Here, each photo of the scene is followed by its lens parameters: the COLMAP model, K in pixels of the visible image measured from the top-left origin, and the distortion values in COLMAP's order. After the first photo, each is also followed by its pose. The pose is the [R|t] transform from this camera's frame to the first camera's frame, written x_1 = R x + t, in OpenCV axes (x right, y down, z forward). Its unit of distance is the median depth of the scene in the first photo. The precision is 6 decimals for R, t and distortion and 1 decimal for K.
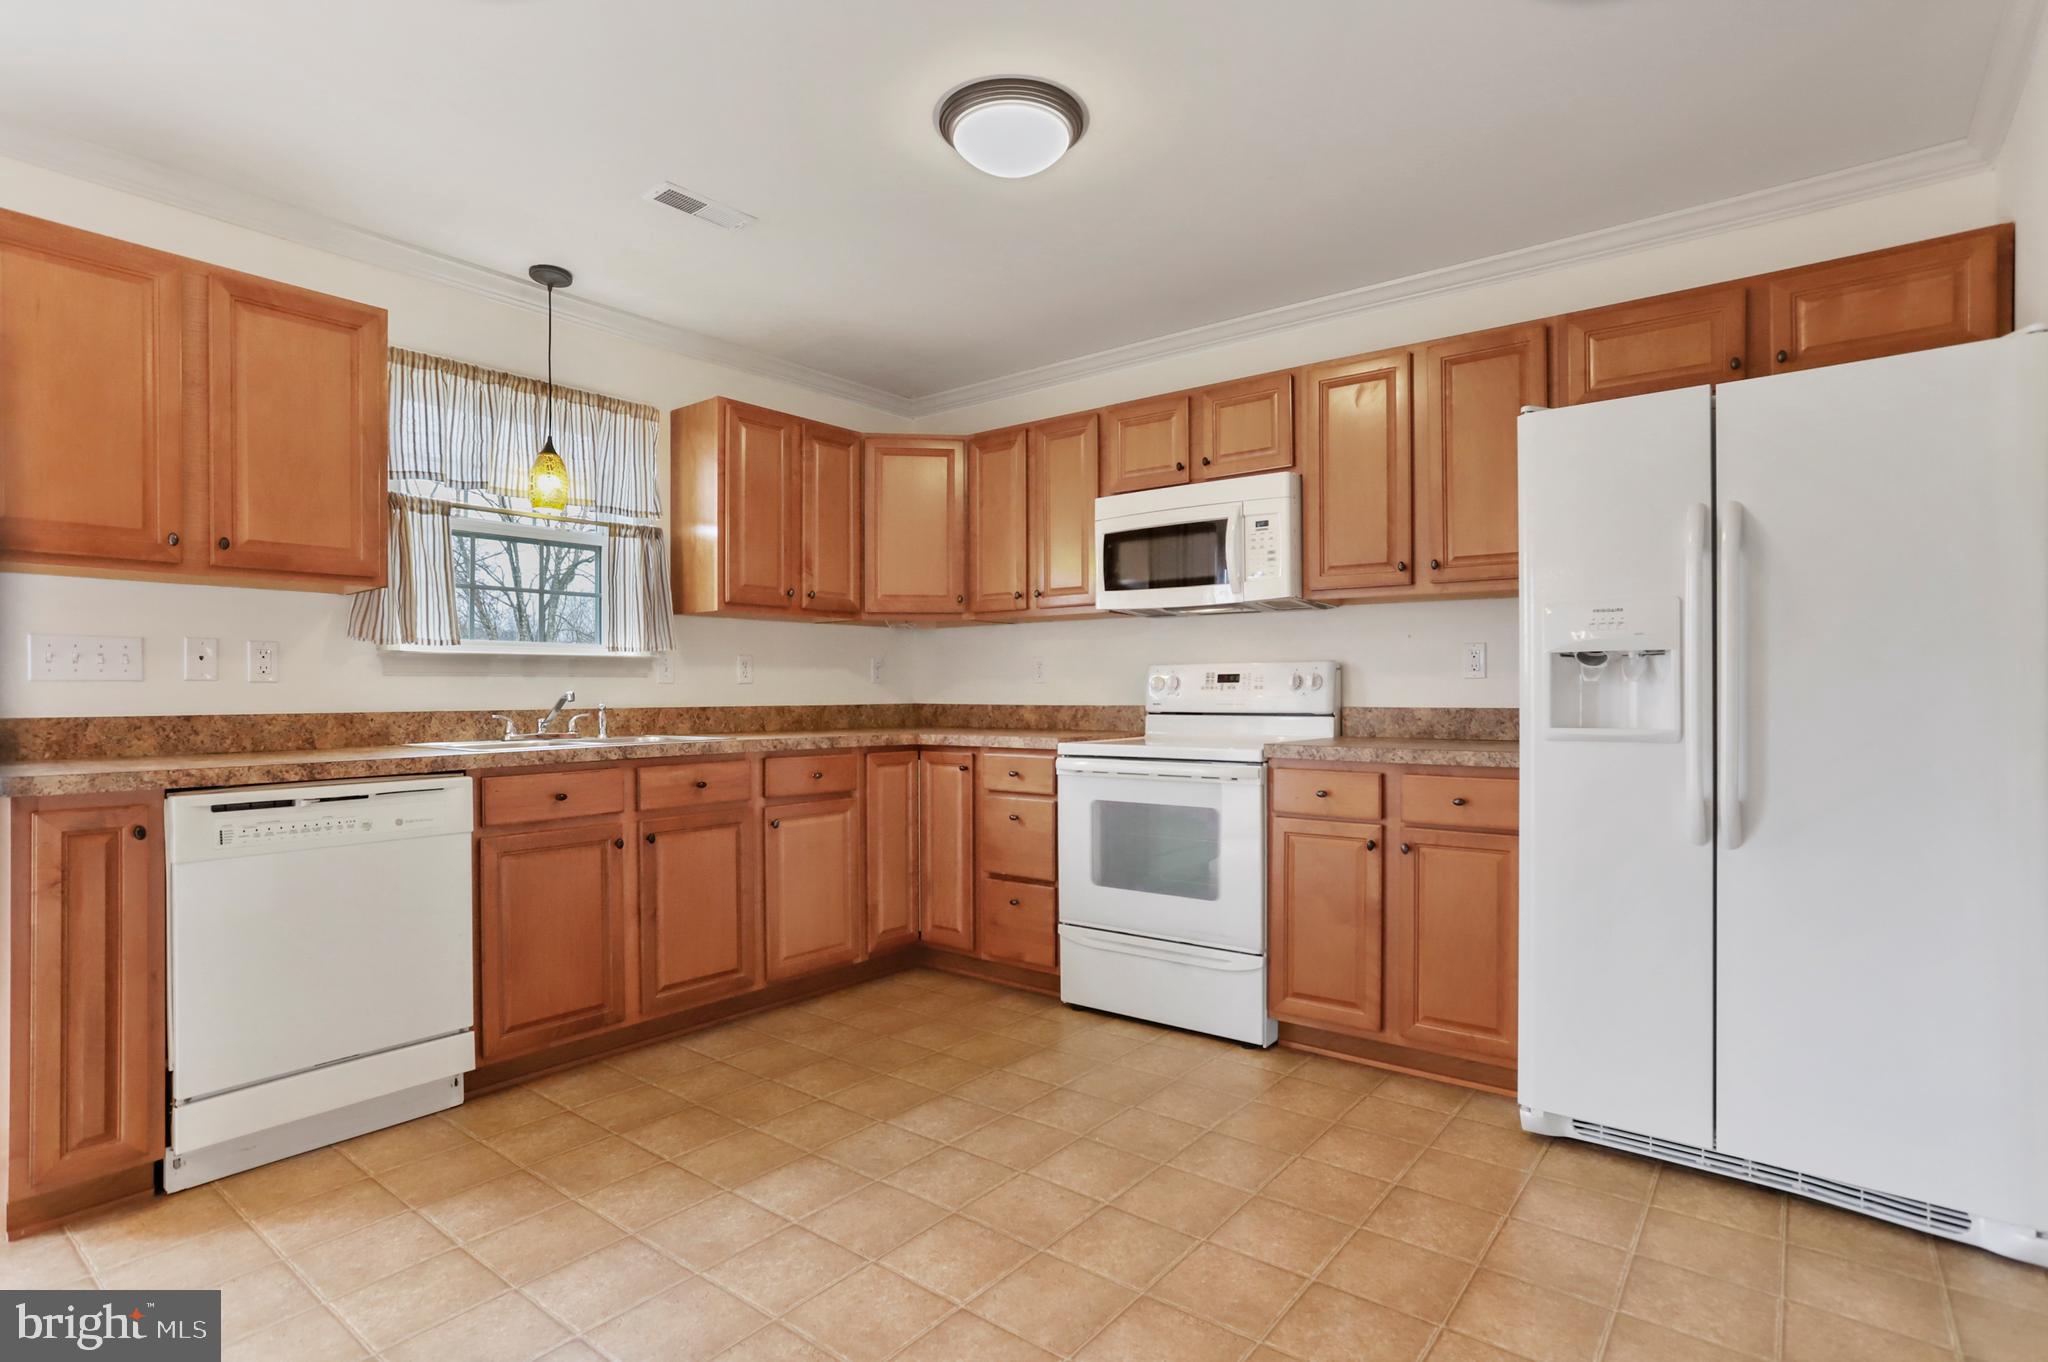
lens RADIAL K [[1028.1, 0, 1035.7], [0, 1028.1, 684.7], [0, 0, 1]] dist [-0.012756, 0.009586]
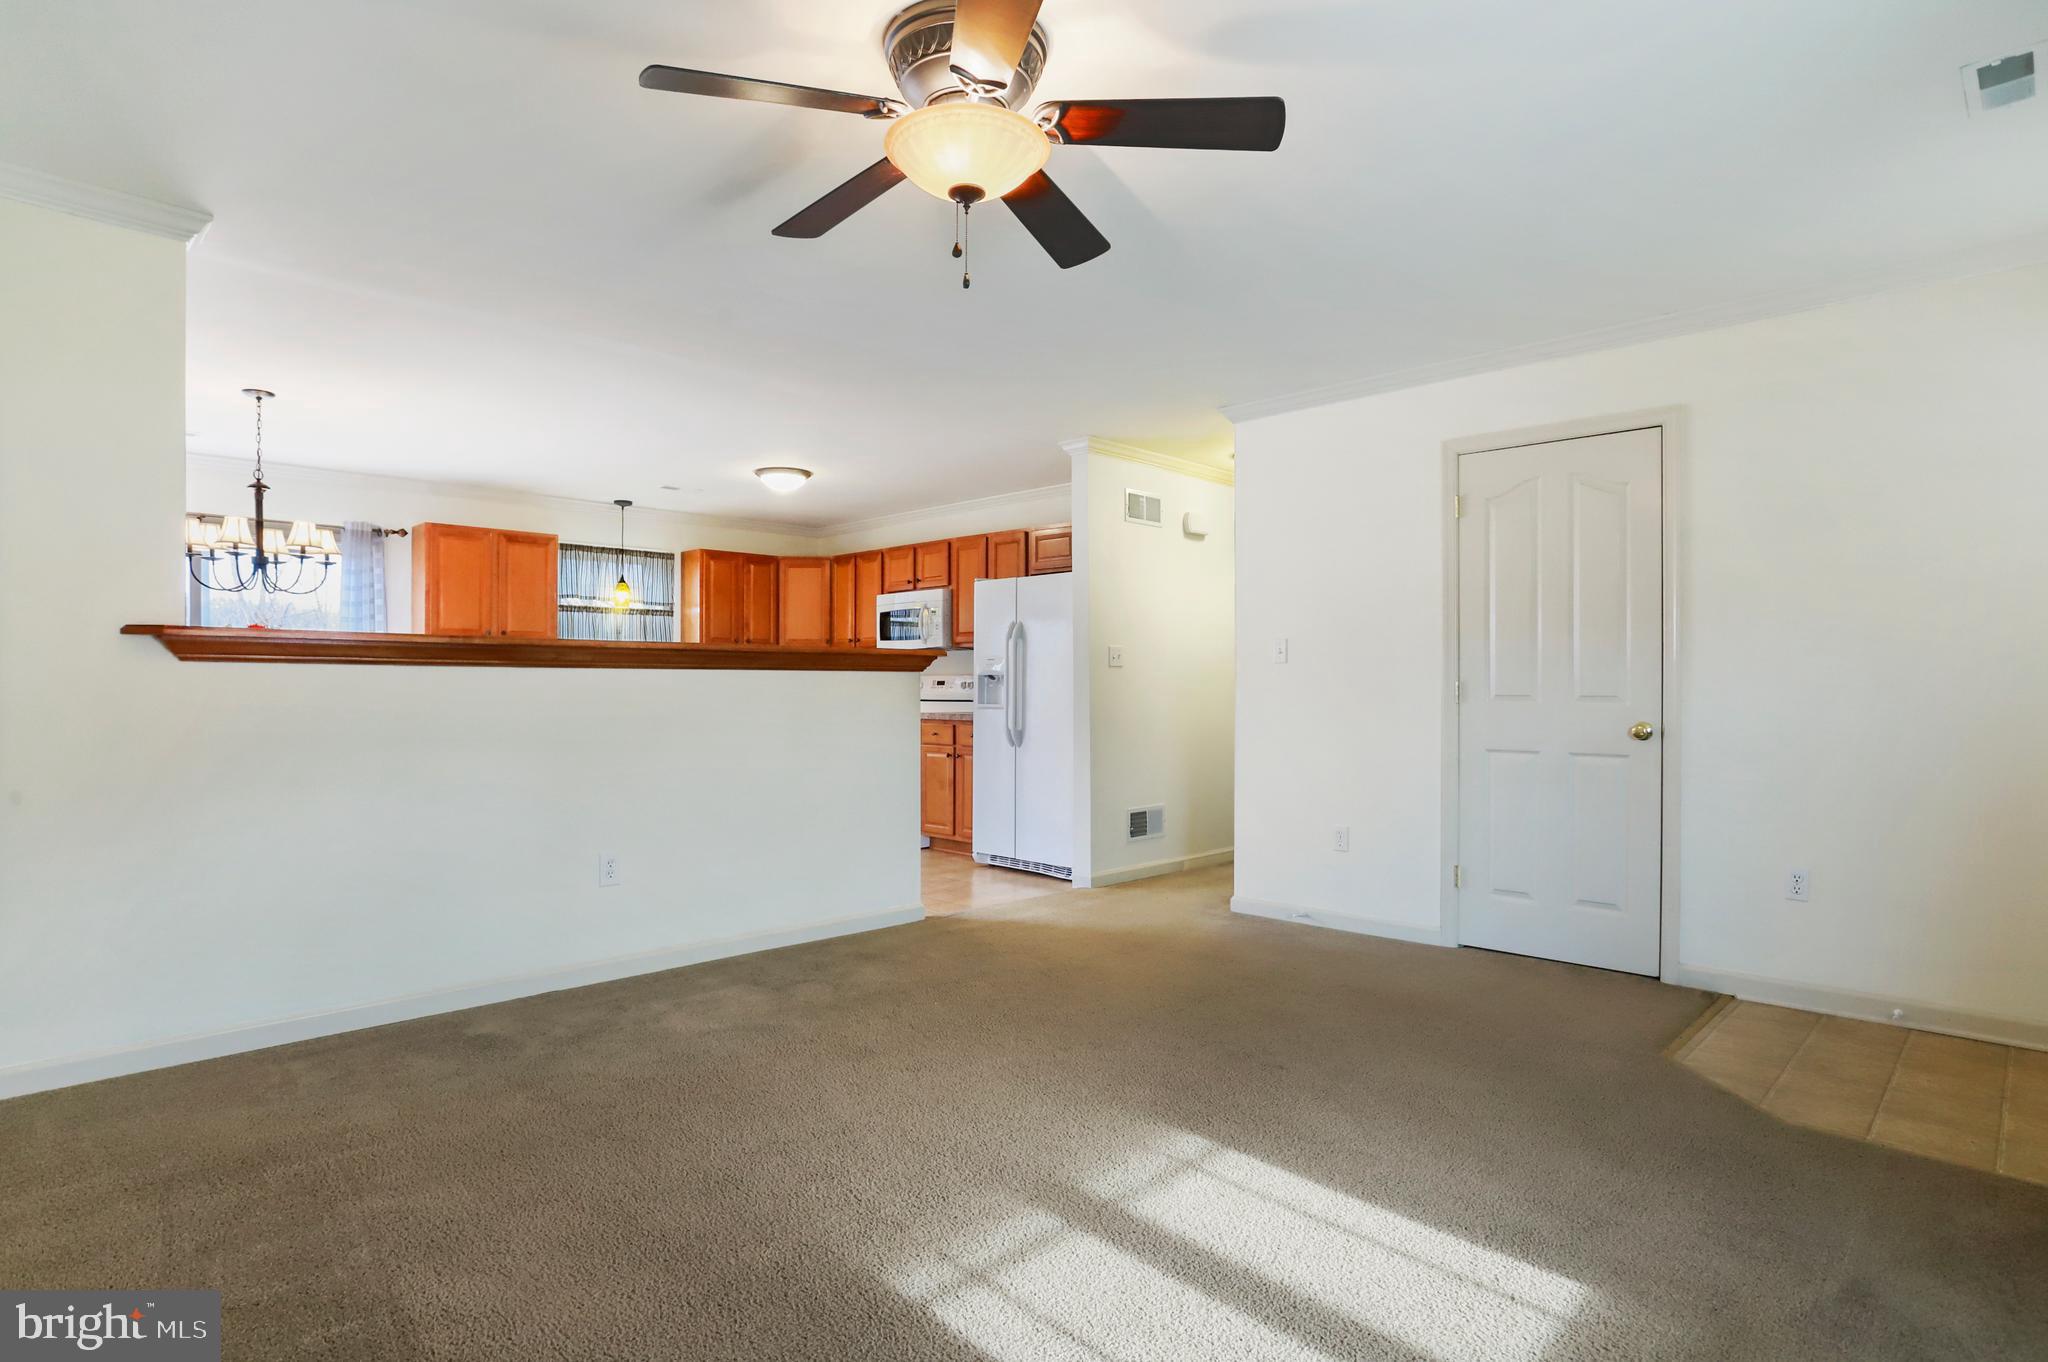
lens RADIAL K [[1076.8, 0, 1007.7], [0, 1076.8, 679.4], [0, 0, 1]] dist [-0.014782, 0.004383]
pose [[0.991175, 0.002711, -0.132535, 0.682433], [-0.002889, 0.999995, -0.001154, -0.012895], [0.132531, 0.001527, 0.991178, -1.235387]]
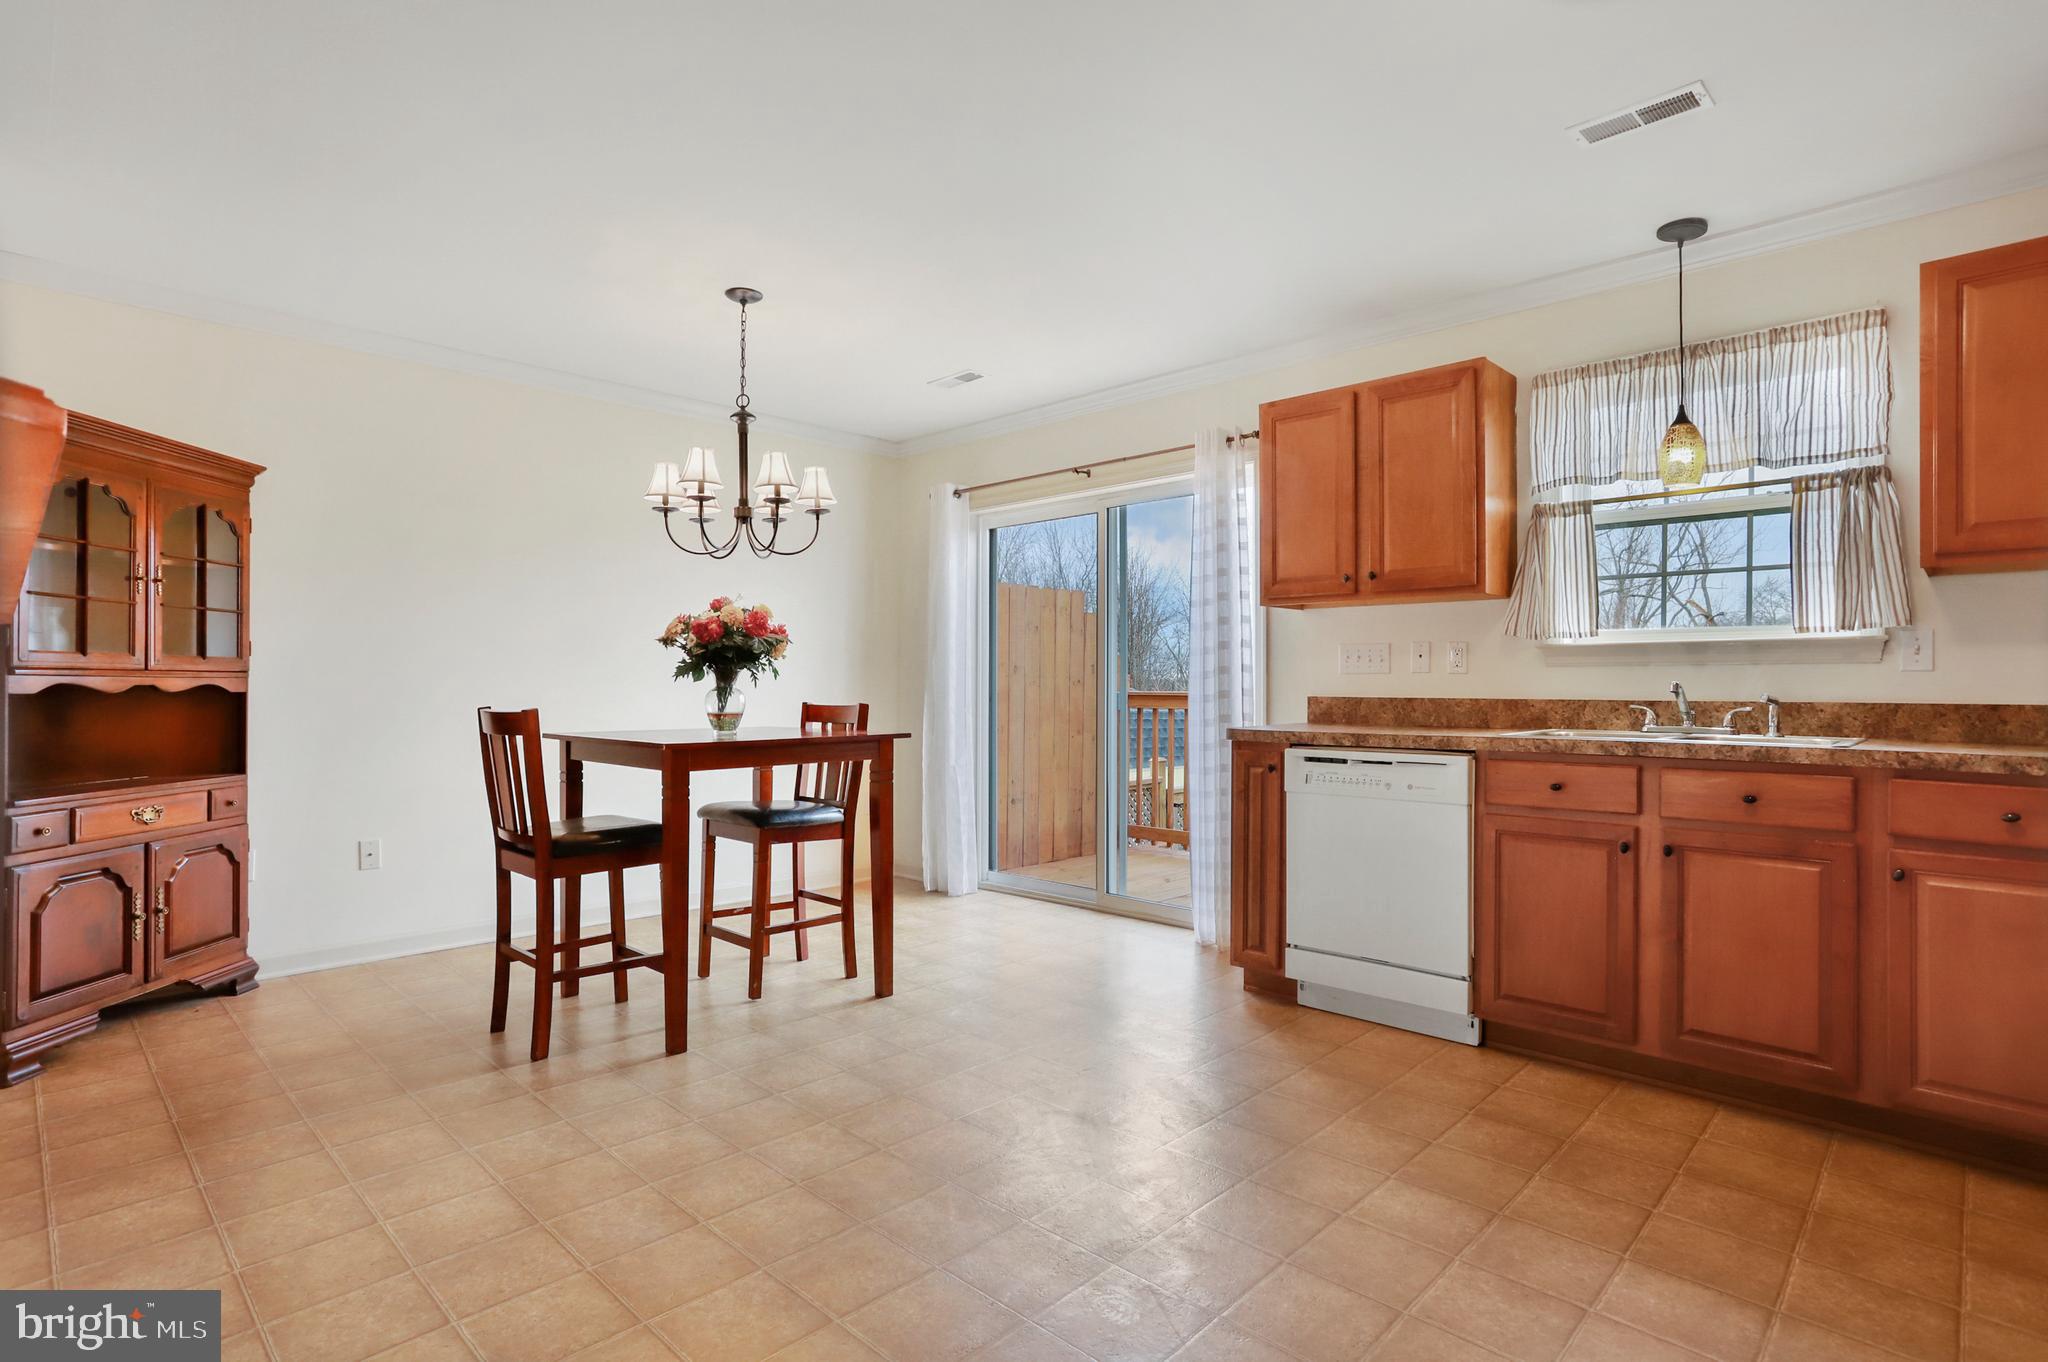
lens RADIAL K [[1028.1, 0, 1025.4], [0, 1028.1, 671.8], [0, 0, 1]] dist [-0.012756, 0.009586]
pose [[-0.104733, -0.004934, -0.994488, 0.507962], [0.006692, 0.999962, -0.005666, -0.000784], [0.994478, -0.007248, -0.104696, 0.511872]]
